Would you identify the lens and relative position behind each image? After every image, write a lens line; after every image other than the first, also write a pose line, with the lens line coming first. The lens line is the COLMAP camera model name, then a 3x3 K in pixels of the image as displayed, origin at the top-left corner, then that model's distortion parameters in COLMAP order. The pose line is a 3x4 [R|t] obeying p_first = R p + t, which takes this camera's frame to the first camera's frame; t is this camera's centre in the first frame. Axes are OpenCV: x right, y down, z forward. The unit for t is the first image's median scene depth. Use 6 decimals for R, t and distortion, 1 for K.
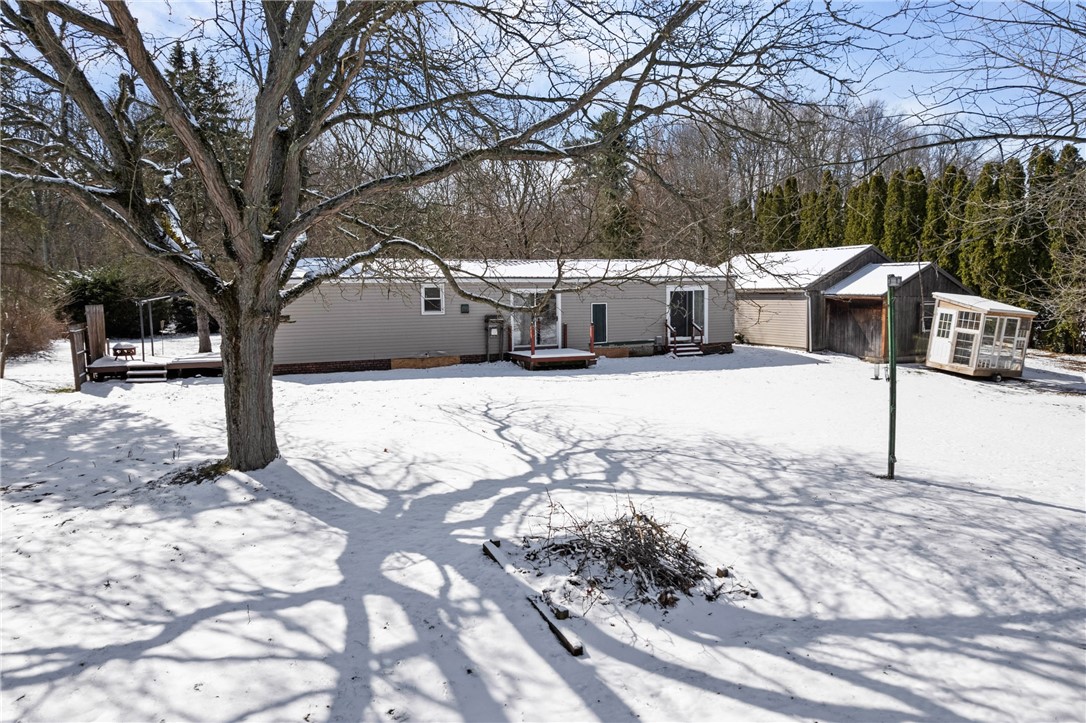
lens RADIAL K [[686.2, 0, 534.9], [0, 686.2, 361.9], [0, 0, 1]] dist [-0.007734, -0.000094]
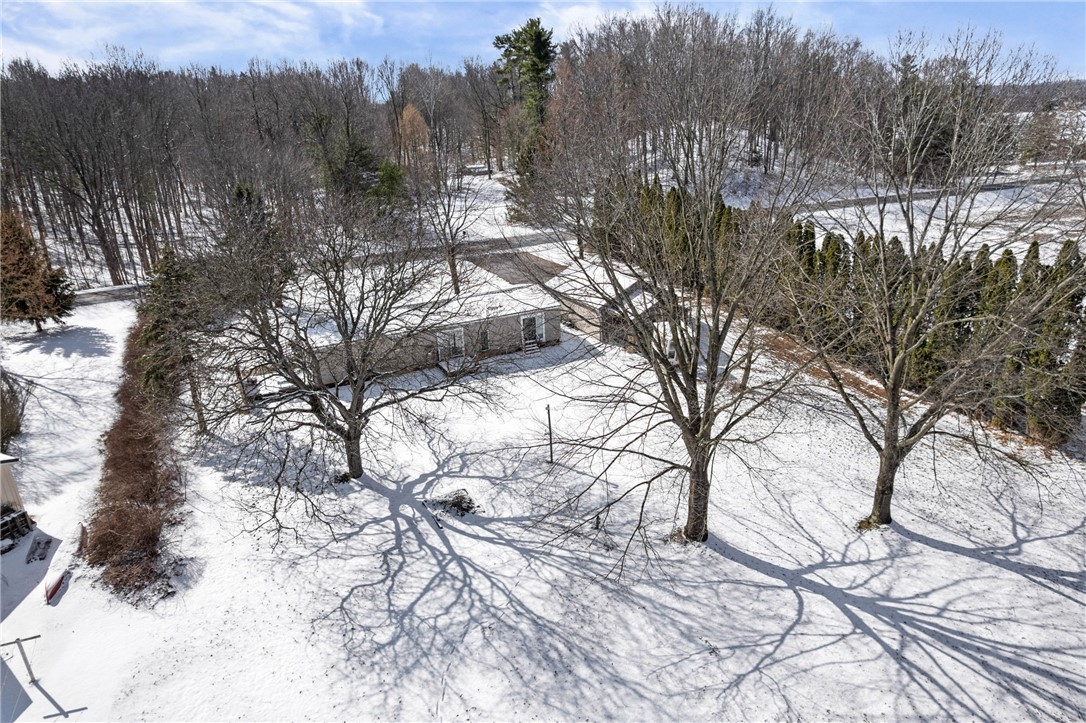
lens RADIAL K [[686.2, 0, 546.9], [0, 686.2, 359.0], [0, 0, 1]] dist [-0.007734, -0.000094]
pose [[0.996905, -0.027050, 0.073817, 0.415082], [0.005326, 0.960023, 0.279871, -1.814418], [-0.078436, -0.278612, 0.957195, -2.953050]]
